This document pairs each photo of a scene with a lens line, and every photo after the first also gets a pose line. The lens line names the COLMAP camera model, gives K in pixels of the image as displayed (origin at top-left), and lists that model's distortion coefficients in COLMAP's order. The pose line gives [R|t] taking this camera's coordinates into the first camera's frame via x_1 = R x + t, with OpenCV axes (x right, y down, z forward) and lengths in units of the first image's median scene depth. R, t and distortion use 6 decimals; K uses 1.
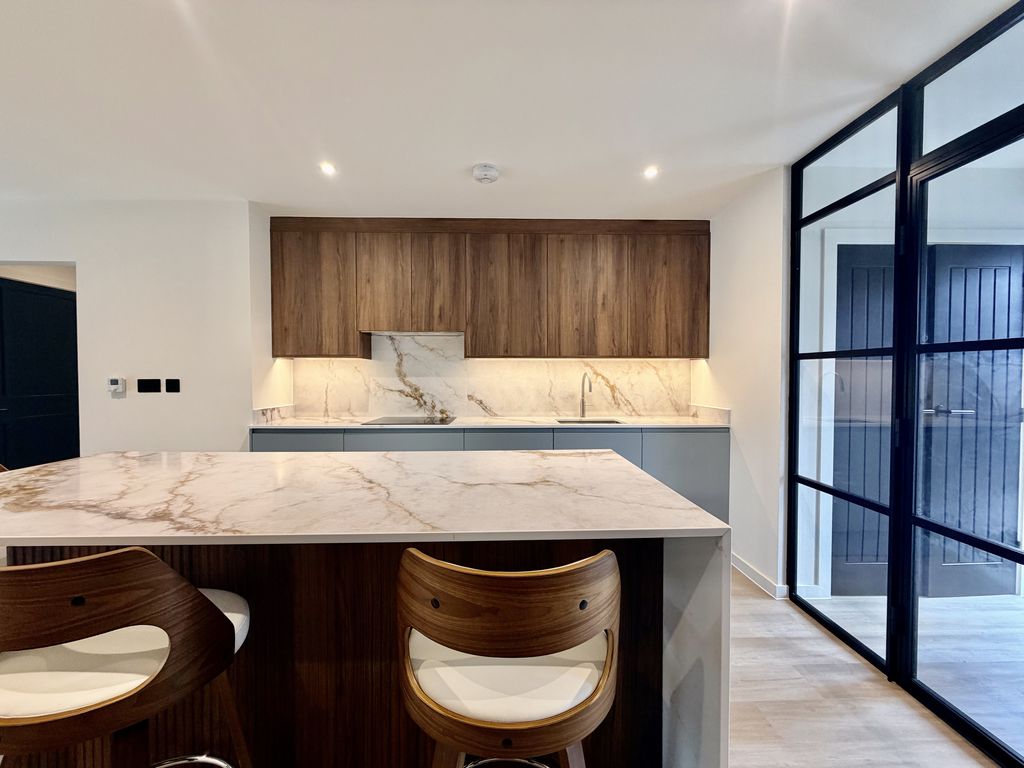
lens RADIAL K [[407.9, 0, 511.3], [0, 407.9, 385.8], [0, 0, 1]] dist [-0.000371, 0.000189]
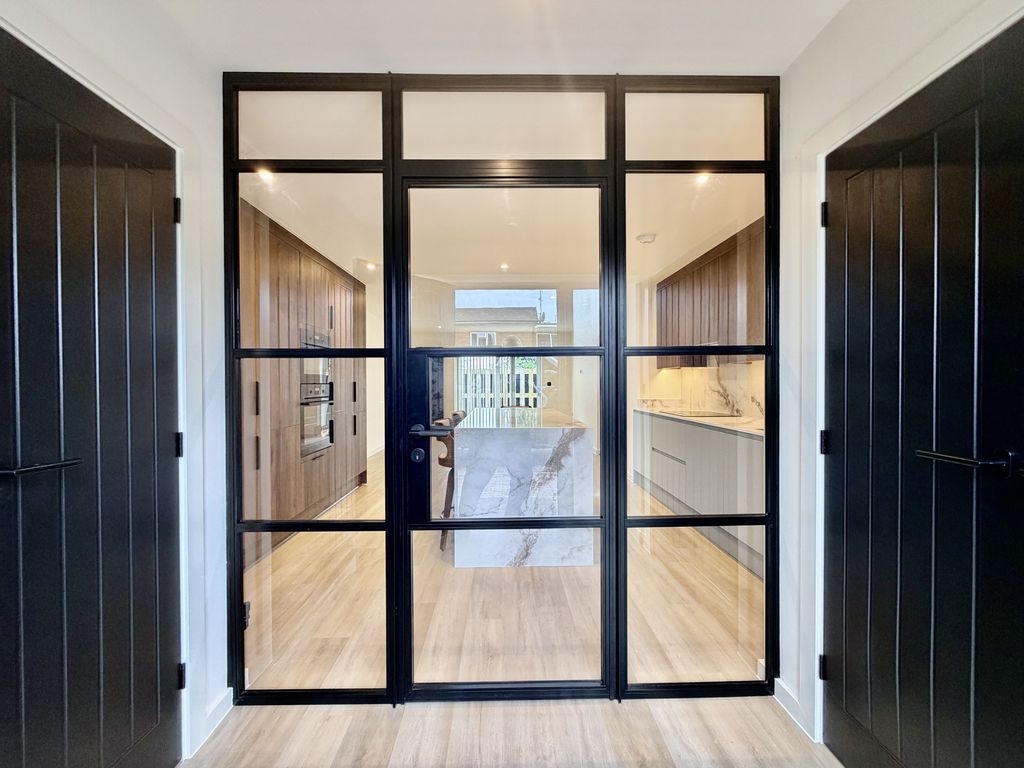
lens RADIAL K [[407.9, 0, 511.3], [0, 407.9, 385.8], [0, 0, 1]] dist [-0.000371, 0.000189]
pose [[-0.003774, 0.007953, -0.999961, 1.053545], [-0.018337, 0.999800, 0.008021, -0.003431], [0.999825, 0.018366, -0.003627, 0.412266]]
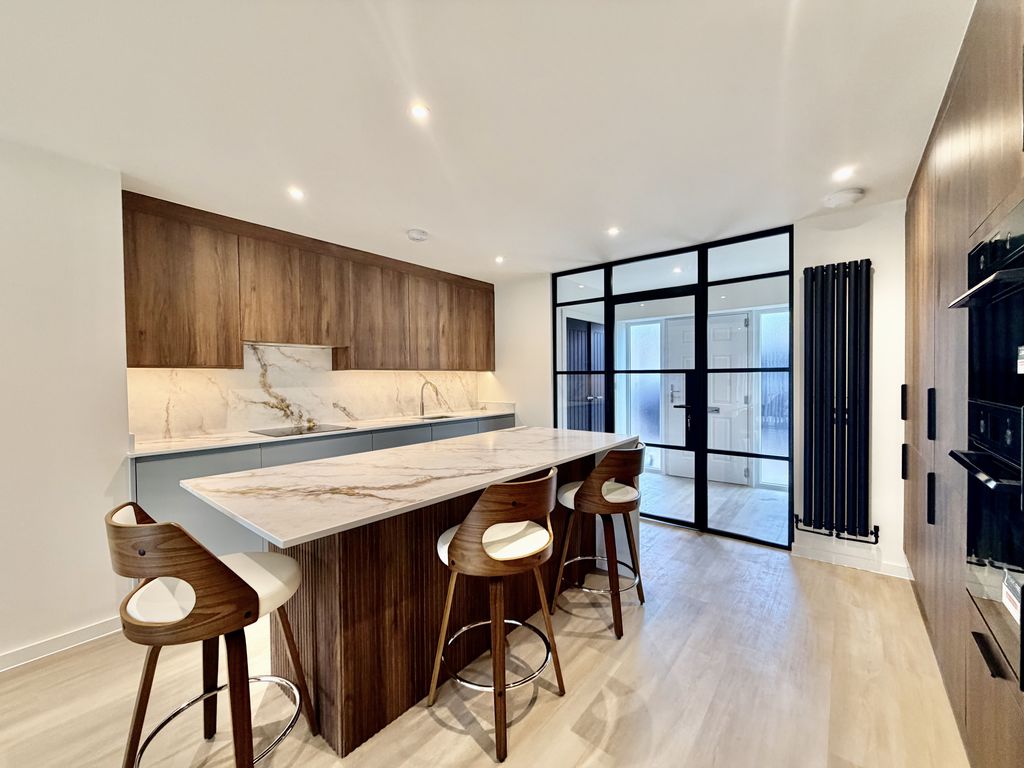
lens RADIAL K [[407.9, 0, 511.3], [0, 407.9, 385.8], [0, 0, 1]] dist [-0.000371, 0.000189]
pose [[0.654162, -0.020692, 0.756071, -0.676020], [0.025438, 0.999662, 0.005349, -0.019153], [-0.755926, 0.015734, 0.654468, -0.078727]]
